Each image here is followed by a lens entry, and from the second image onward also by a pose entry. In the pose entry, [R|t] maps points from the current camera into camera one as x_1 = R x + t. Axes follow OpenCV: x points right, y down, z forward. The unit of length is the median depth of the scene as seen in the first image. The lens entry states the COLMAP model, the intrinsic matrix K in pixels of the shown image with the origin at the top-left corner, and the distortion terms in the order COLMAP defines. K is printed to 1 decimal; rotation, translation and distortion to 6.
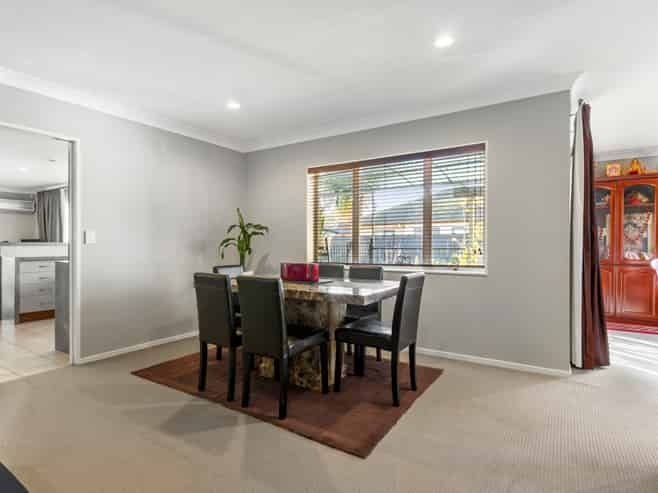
lens RADIAL K [[359.5, 0, 326.9], [0, 359.5, 245.3], [0, 0, 1]] dist [-0.027585, -0.000947]
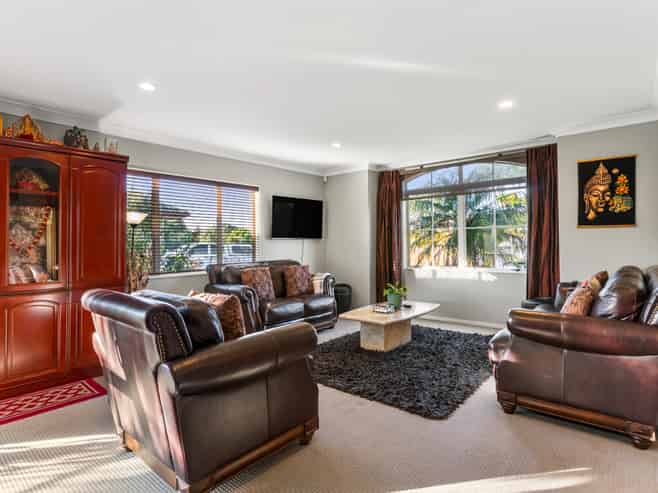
lens RADIAL K [[359.5, 0, 327.5], [0, 359.5, 245.4], [0, 0, 1]] dist [-0.027585, -0.000947]
pose [[0.122234, -0.009032, 0.992460, 0.331730], [0.012107, 0.999898, 0.007609, -0.021062], [-0.992428, 0.011085, 0.122331, 0.406965]]
